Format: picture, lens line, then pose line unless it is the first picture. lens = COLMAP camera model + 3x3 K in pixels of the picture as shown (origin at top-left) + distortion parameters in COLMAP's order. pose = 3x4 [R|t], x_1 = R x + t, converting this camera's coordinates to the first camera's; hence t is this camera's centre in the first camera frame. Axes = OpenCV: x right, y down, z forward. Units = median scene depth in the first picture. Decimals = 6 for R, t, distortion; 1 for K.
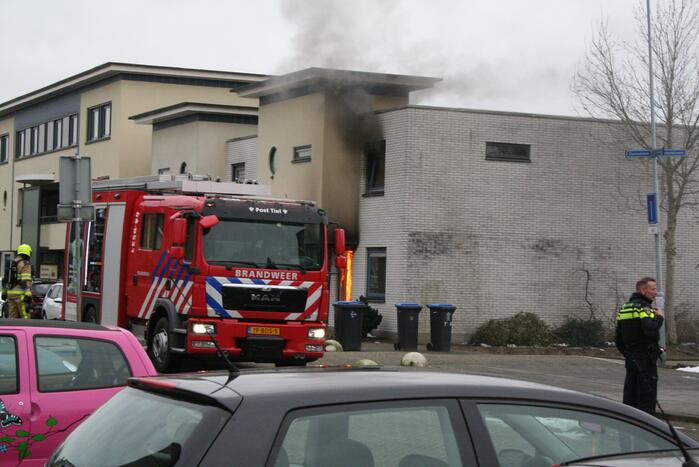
lens RADIAL K [[1670.7, 0, 352.2], [0, 1670.7, 231.6], [0, 0, 1]] dist [0.073161, 0.000000]
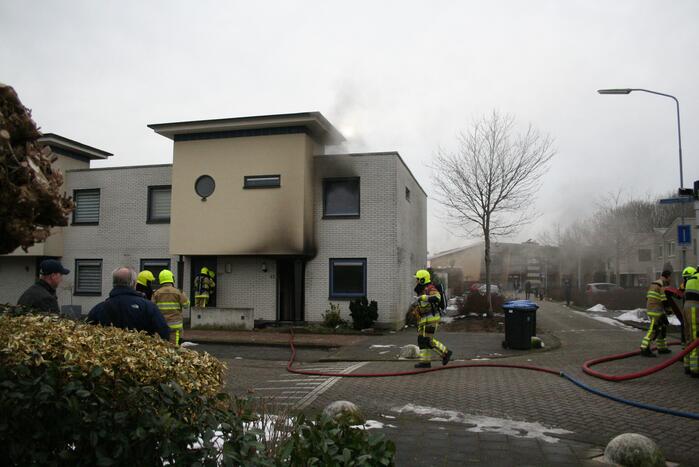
lens RADIAL K [[622.4, 0, 353.5], [0, 622.4, 239.5], [0, 0, 1]] dist [-0.063727, -0.014087]
pose [[0.638646, 0.028268, 0.768981, -0.366752], [-0.010510, 0.999552, -0.028015, 0.009053], [-0.769429, 0.009810, 0.638657, 0.708268]]
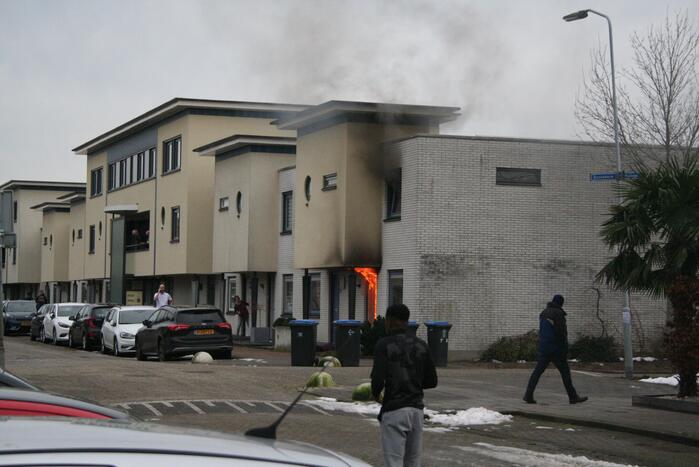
lens RADIAL K [[1670.7, 0, 349.0], [0, 1670.7, 239.0], [0, 0, 1]] dist [0.073161, 0.000000]
pose [[0.995298, -0.015254, -0.095648, 0.089057], [0.014186, 0.999829, -0.011830, 0.002323], [0.095812, 0.010418, 0.995345, -0.052589]]
